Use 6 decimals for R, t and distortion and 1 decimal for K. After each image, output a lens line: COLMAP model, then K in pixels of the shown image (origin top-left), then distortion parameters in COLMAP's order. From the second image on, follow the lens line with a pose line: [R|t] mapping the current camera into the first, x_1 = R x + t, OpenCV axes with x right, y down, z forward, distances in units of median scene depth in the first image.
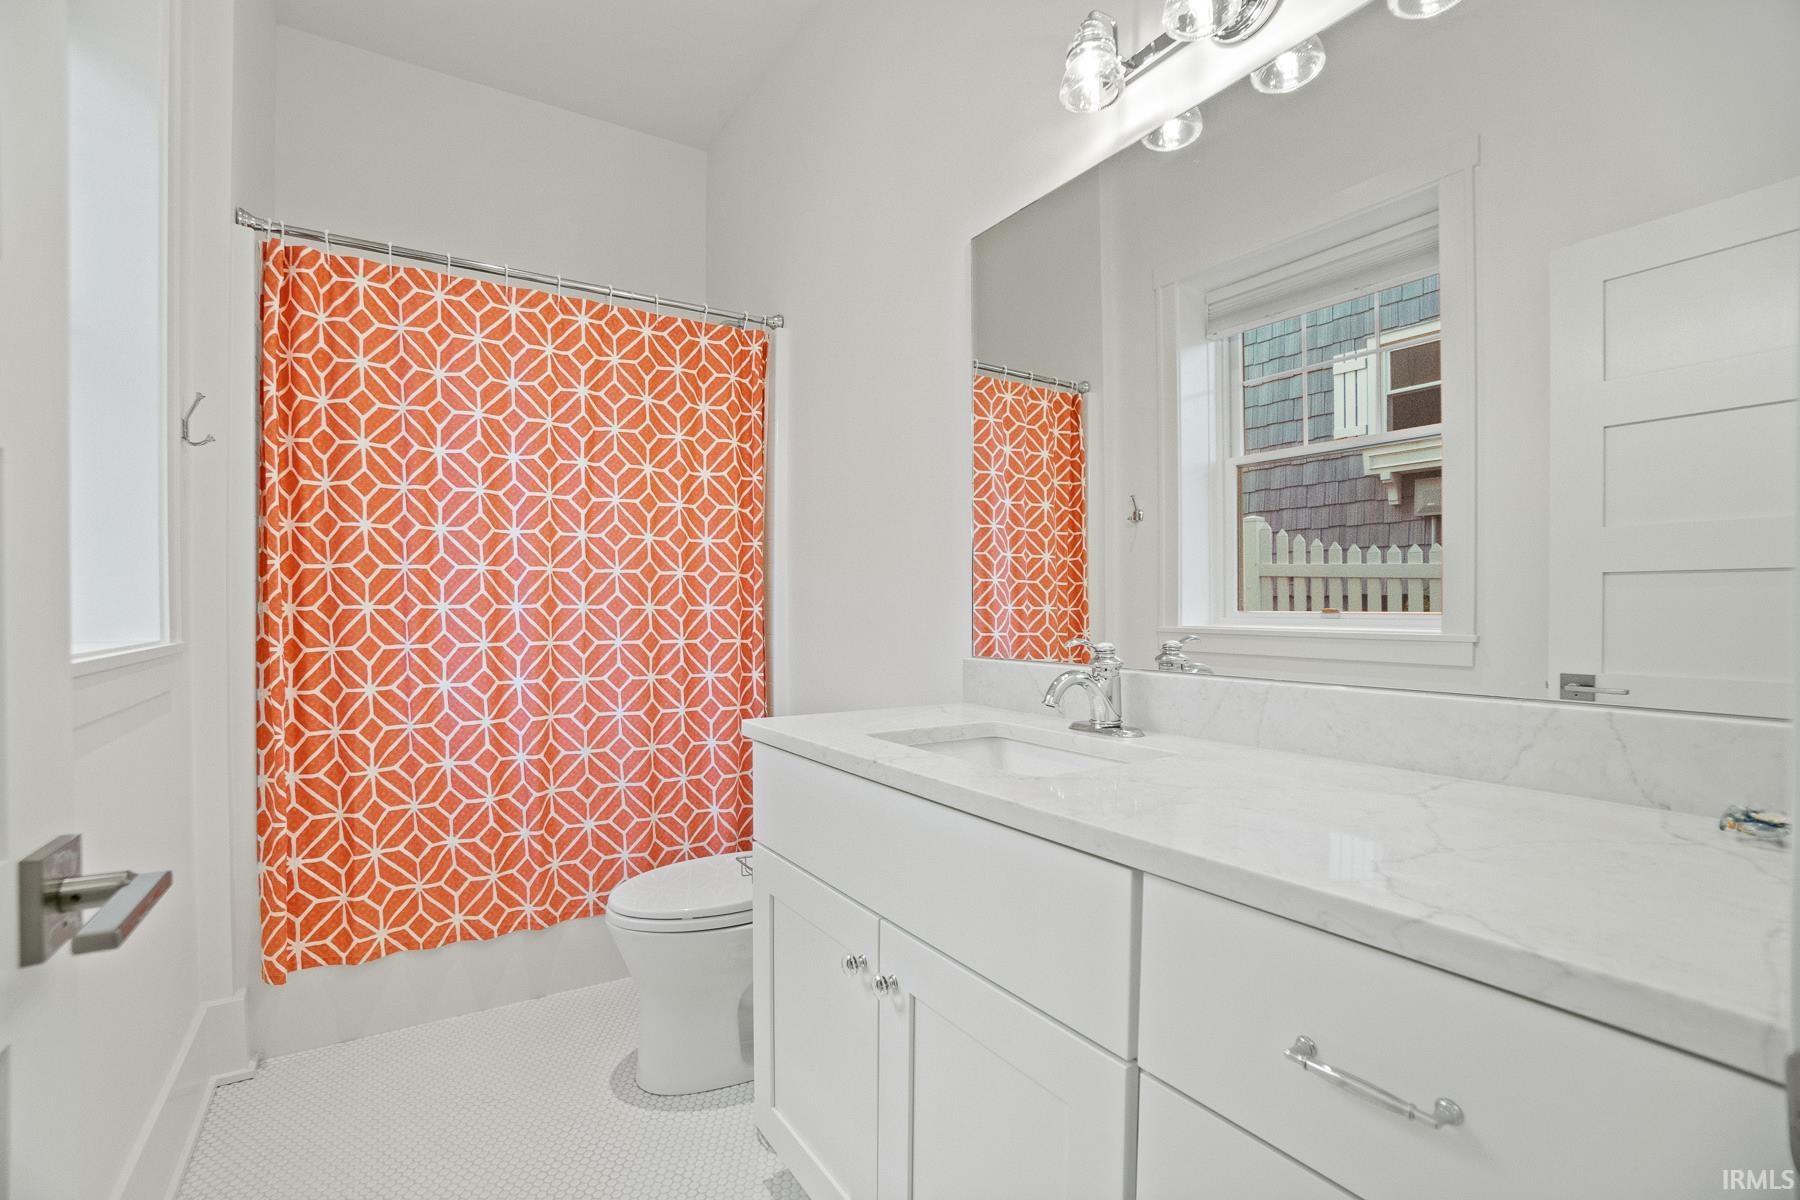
lens RADIAL K [[786.7, 0, 905.4], [0, 786.7, 608.6], [0, 0, 1]] dist [-0.019318, 0.004465]
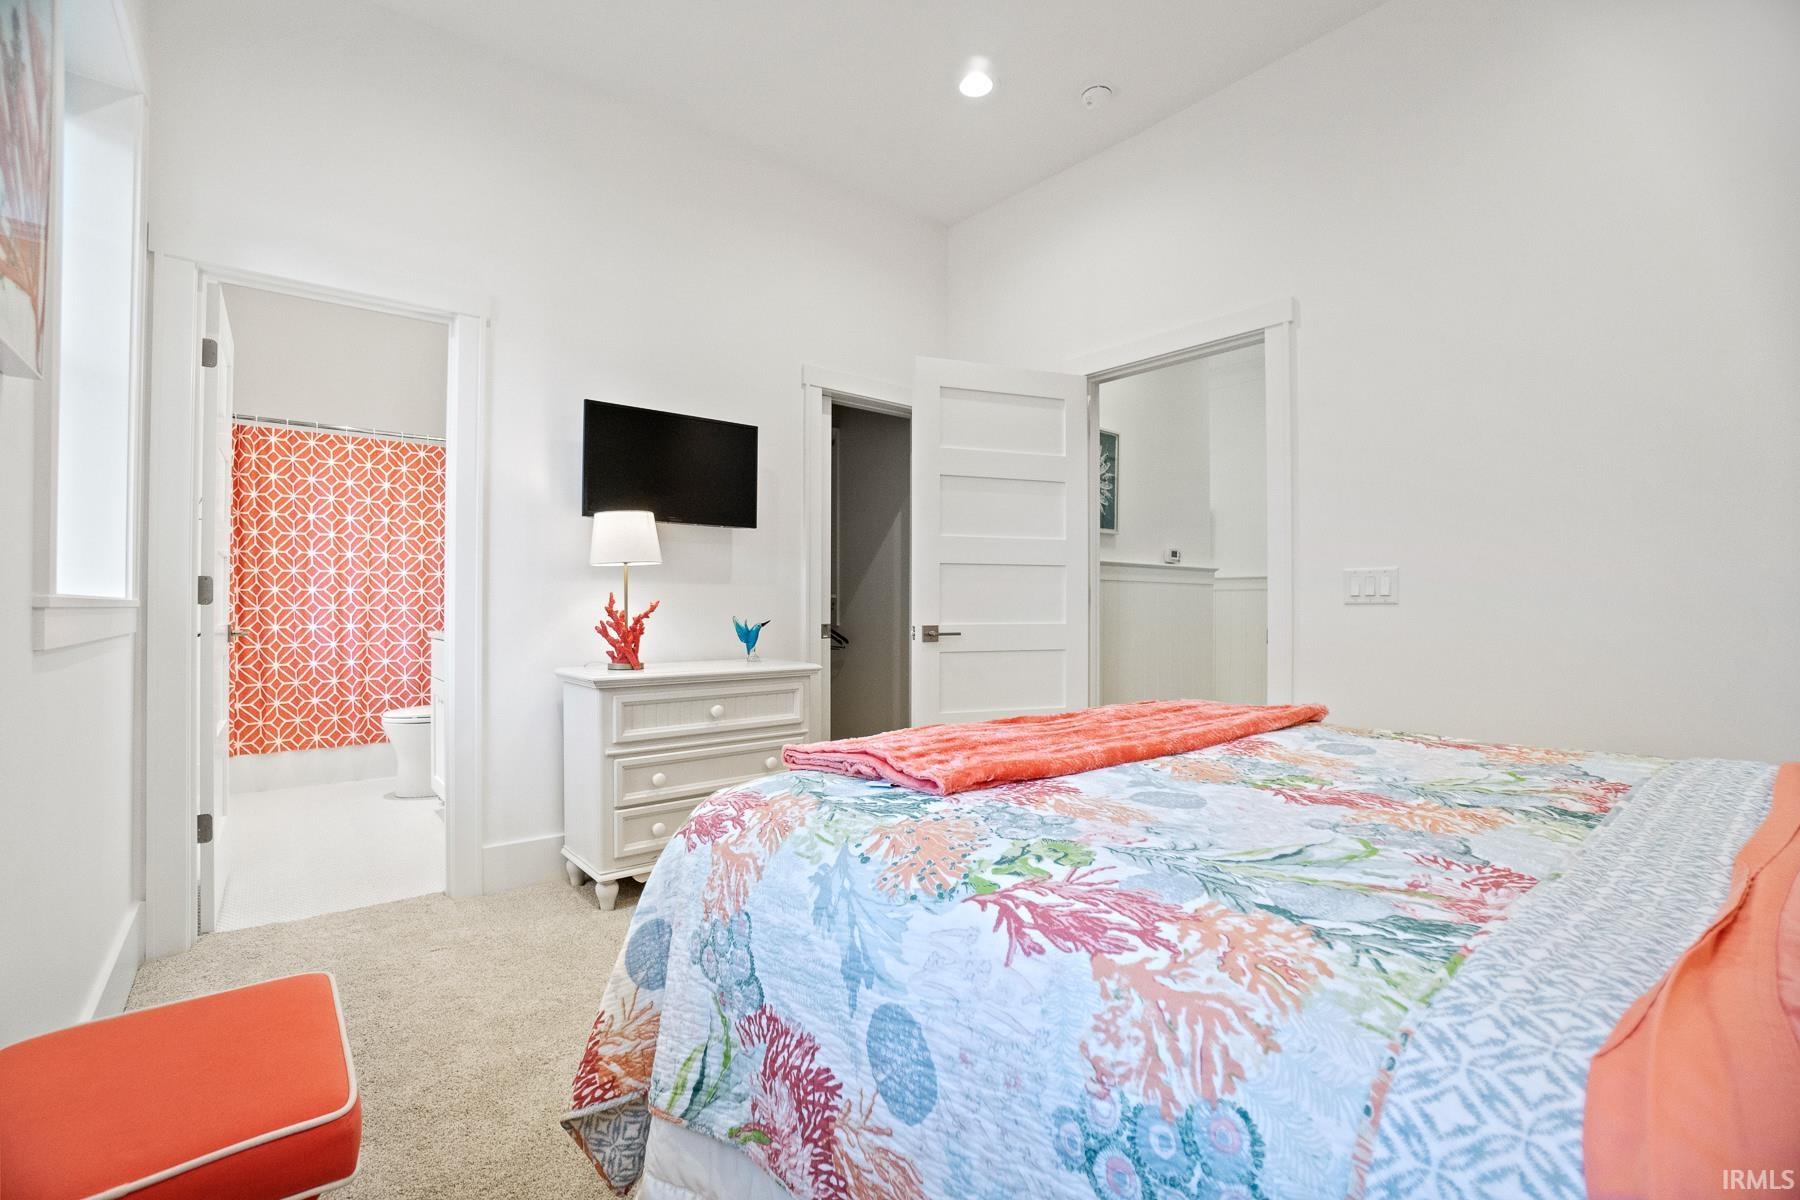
lens RADIAL K [[786.7, 0, 901.4], [0, 786.7, 593.9], [0, 0, 1]] dist [-0.019318, 0.004465]
pose [[0.996423, 0.004023, 0.084411, 0.827552], [-0.002720, 0.999875, -0.015544, 0.038023], [-0.084463, 0.015259, 0.996310, -1.247327]]
